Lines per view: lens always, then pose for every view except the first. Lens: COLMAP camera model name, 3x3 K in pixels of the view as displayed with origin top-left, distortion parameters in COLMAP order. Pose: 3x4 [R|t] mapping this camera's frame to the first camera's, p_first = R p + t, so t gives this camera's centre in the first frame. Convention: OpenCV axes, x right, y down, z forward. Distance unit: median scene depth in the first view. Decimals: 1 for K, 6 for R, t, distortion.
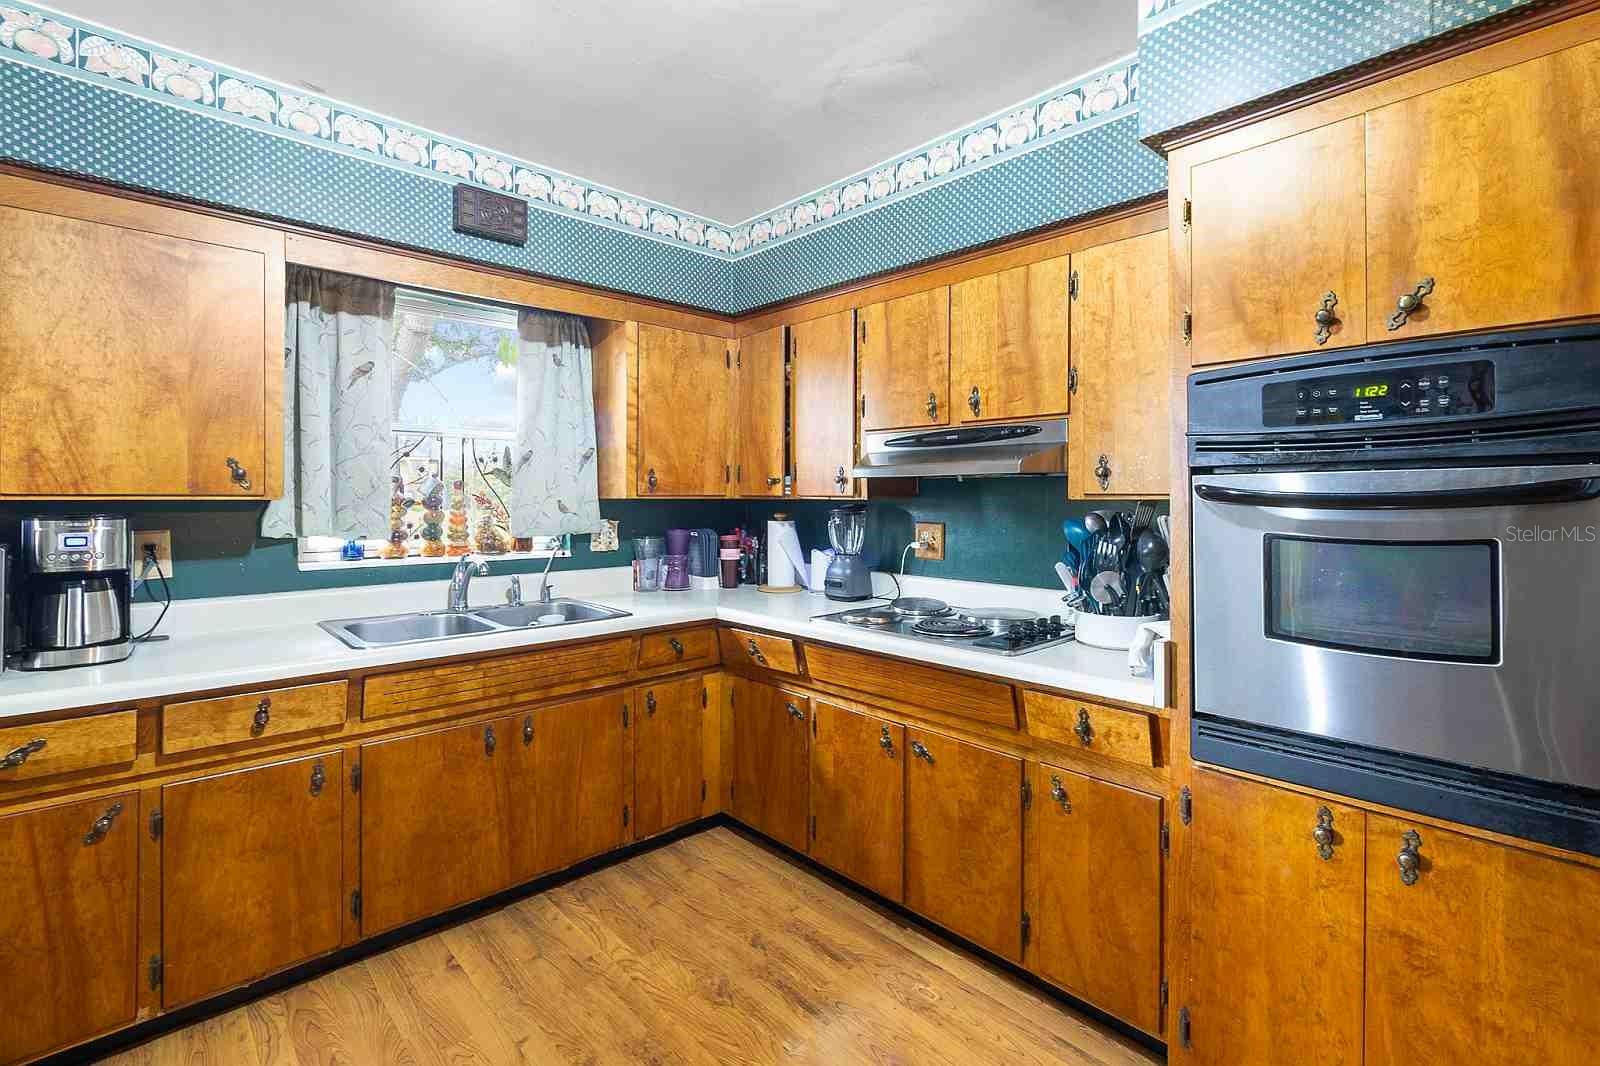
lens RADIAL K [[739.4, 0, 809.1], [0, 739.4, 505.3], [0, 0, 1]] dist [-0.000155, -0.000420]
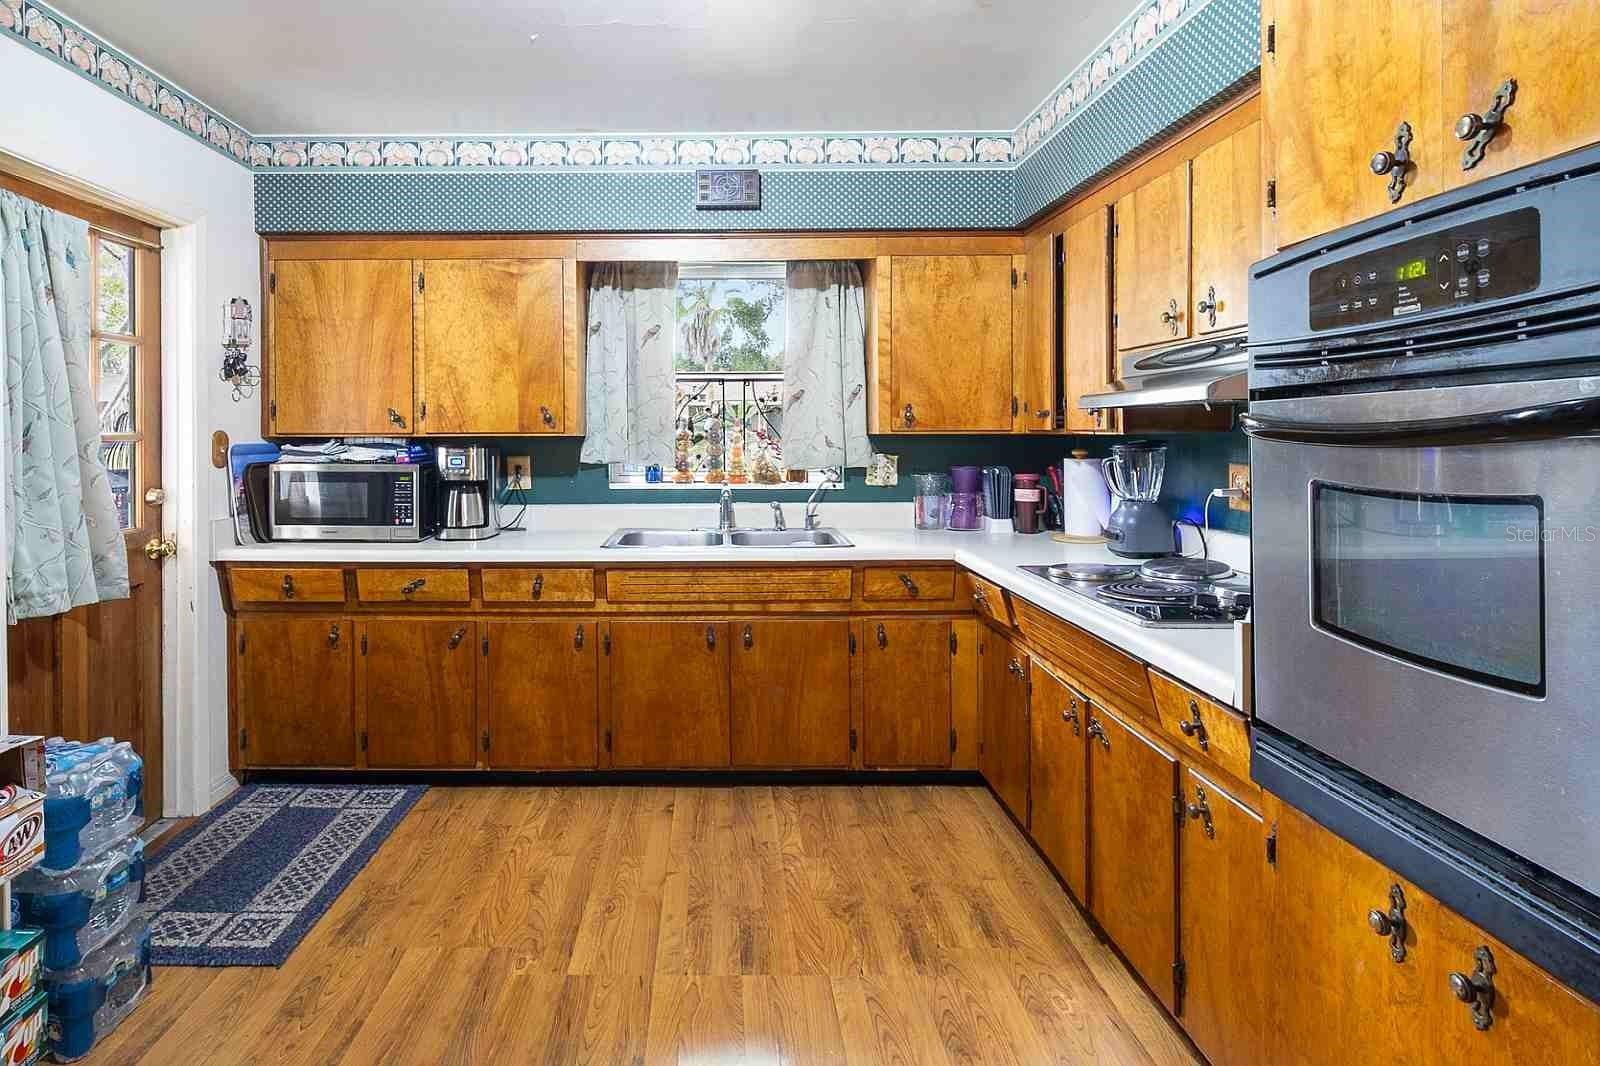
lens RADIAL K [[848.7, 0, 764.9], [0, 848.7, 452.2], [0, 0, 1]] dist [0.000253, -0.001463]
pose [[0.761147, 0.010713, -0.648490, 0.485409], [-0.001911, 0.999896, 0.014275, -0.000021], [0.648576, -0.009626, 0.761089, 0.021763]]
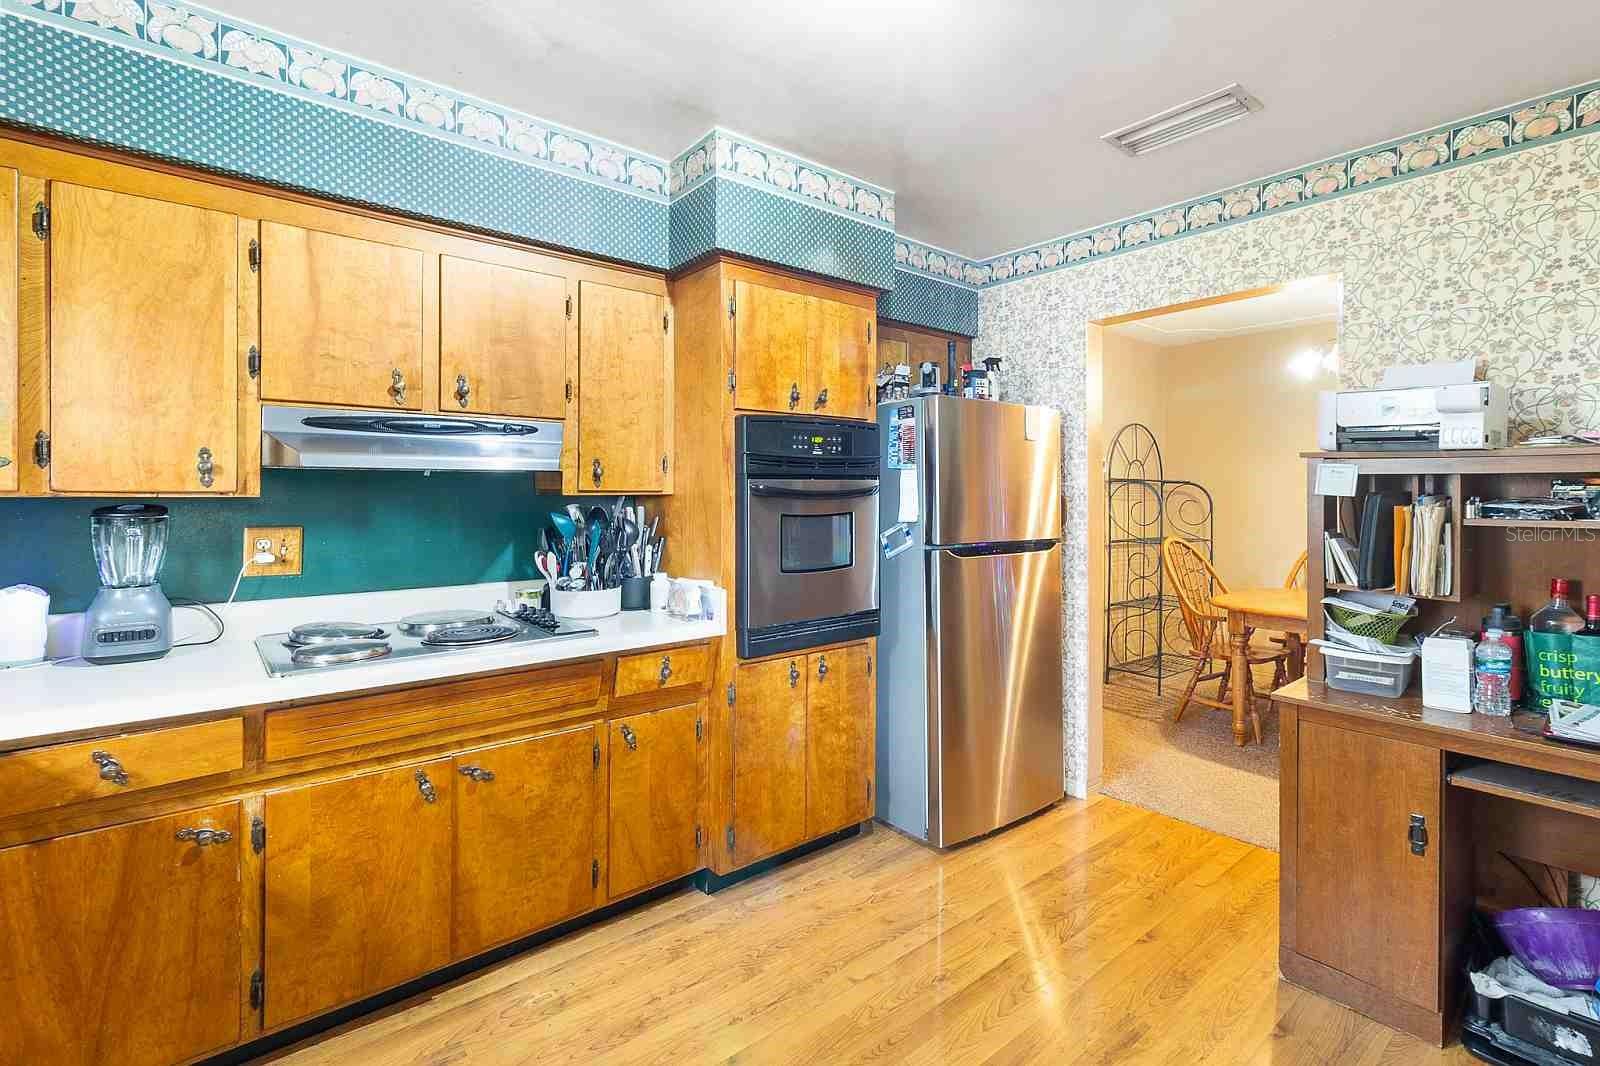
lens RADIAL K [[739.4, 0, 809.1], [0, 739.4, 505.3], [0, 0, 1]] dist [-0.000155, -0.000420]
pose [[0.058863, -0.017297, 0.998116, -0.734352], [0.011493, 0.999795, 0.016649, -0.007082], [-0.998200, 0.010491, 0.059049, 0.544441]]
